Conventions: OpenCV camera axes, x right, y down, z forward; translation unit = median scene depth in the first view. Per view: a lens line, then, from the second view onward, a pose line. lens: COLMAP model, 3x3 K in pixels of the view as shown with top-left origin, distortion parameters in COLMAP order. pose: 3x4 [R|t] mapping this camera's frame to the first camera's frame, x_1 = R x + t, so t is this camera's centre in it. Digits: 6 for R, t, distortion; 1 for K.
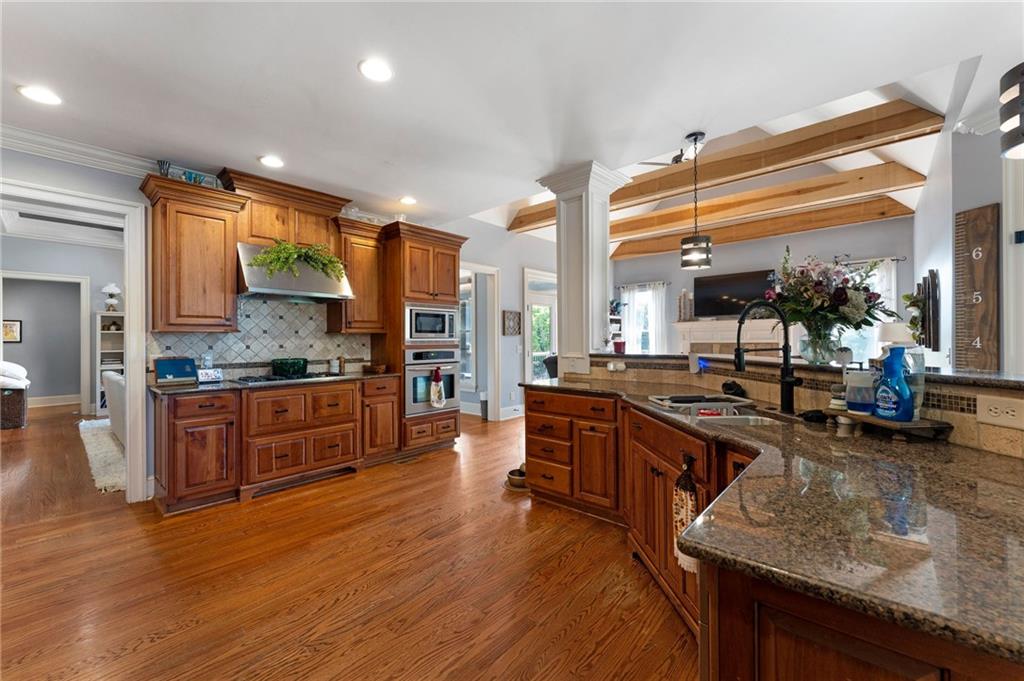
lens RADIAL K [[411.4, 0, 510.7], [0, 411.4, 336.3], [0, 0, 1]] dist [0.000329, 0.000157]
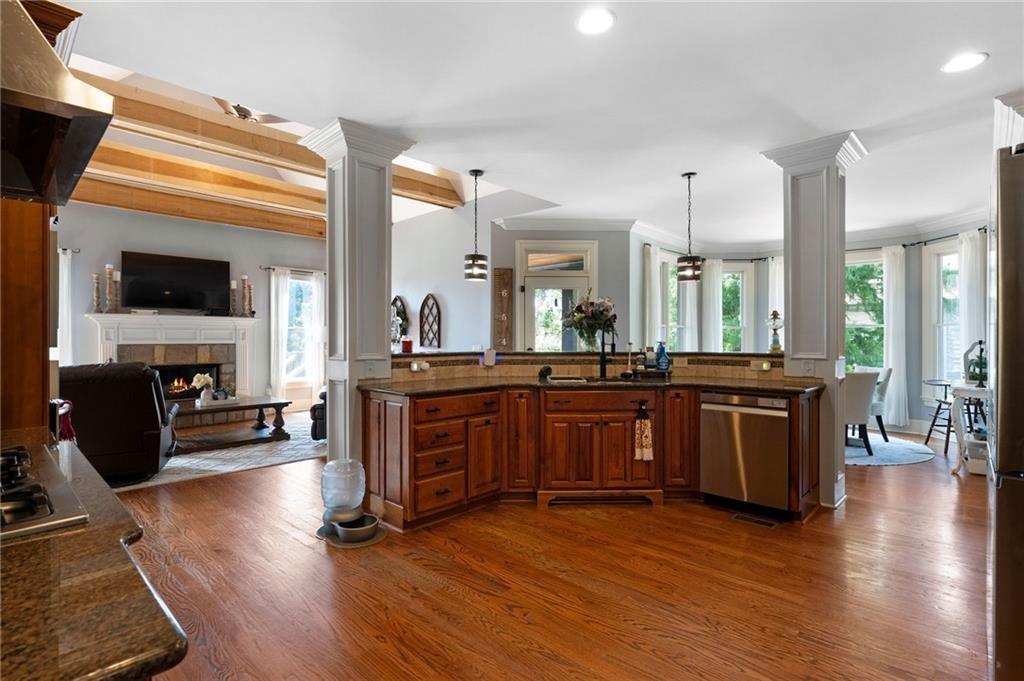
lens RADIAL K [[496.2, 0, 508.9], [0, 496.2, 340.6], [0, 0, 1]] dist [0.000197, -0.001627]
pose [[0.028849, 0.005331, 0.999570, -0.751187], [-0.010037, 0.999937, -0.005044, 0.014485], [-0.999533, -0.009887, 0.028900, 0.636515]]
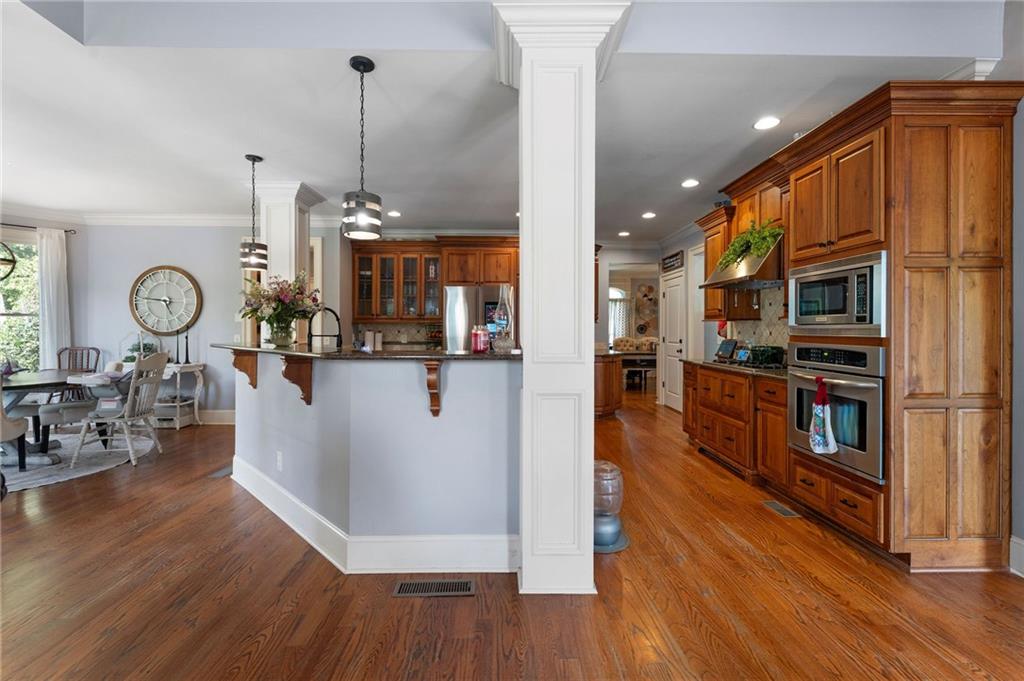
lens RADIAL K [[439.0, 0, 512.1], [0, 439.0, 329.8], [0, 0, 1]] dist [-0.000836, -0.000090]
pose [[-0.728772, 0.009404, -0.684692, 0.593167], [0.011718, 0.999931, 0.001261, 0.007166], [0.684657, -0.007105, -0.728831, 1.317506]]
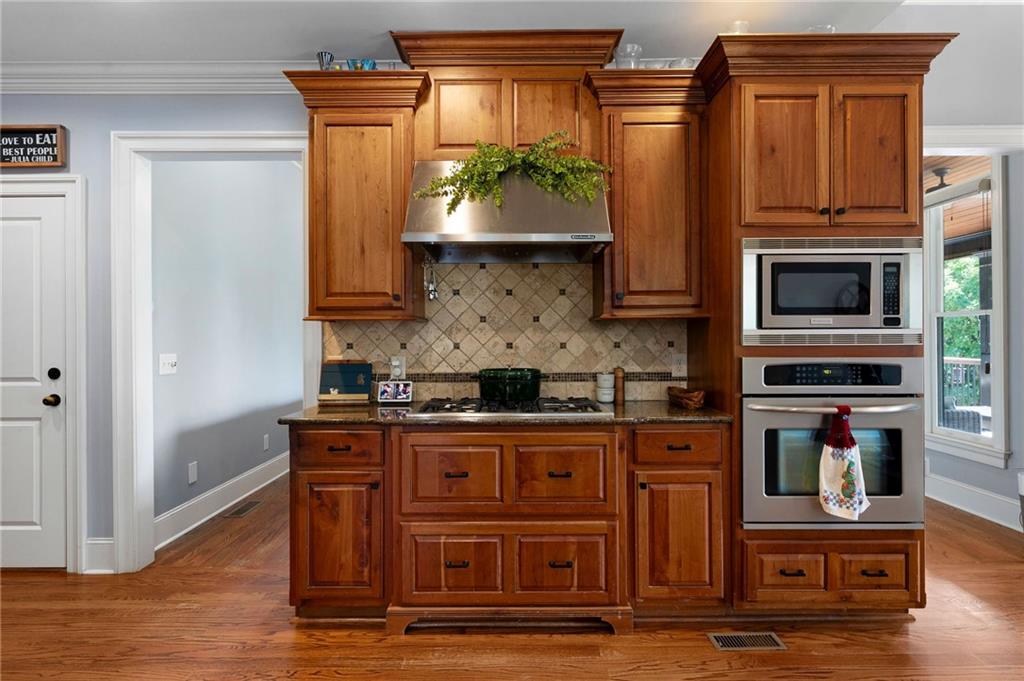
lens RADIAL K [[560.3, 0, 512.5], [0, 560.3, 336.4], [0, 0, 1]] dist [-0.002351, 0.001009]
pose [[0.666463, 0.000289, -0.745538, -0.001387], [0.006795, 0.999956, 0.006462, 0.007720], [0.745507, -0.009372, 0.666431, 0.516305]]
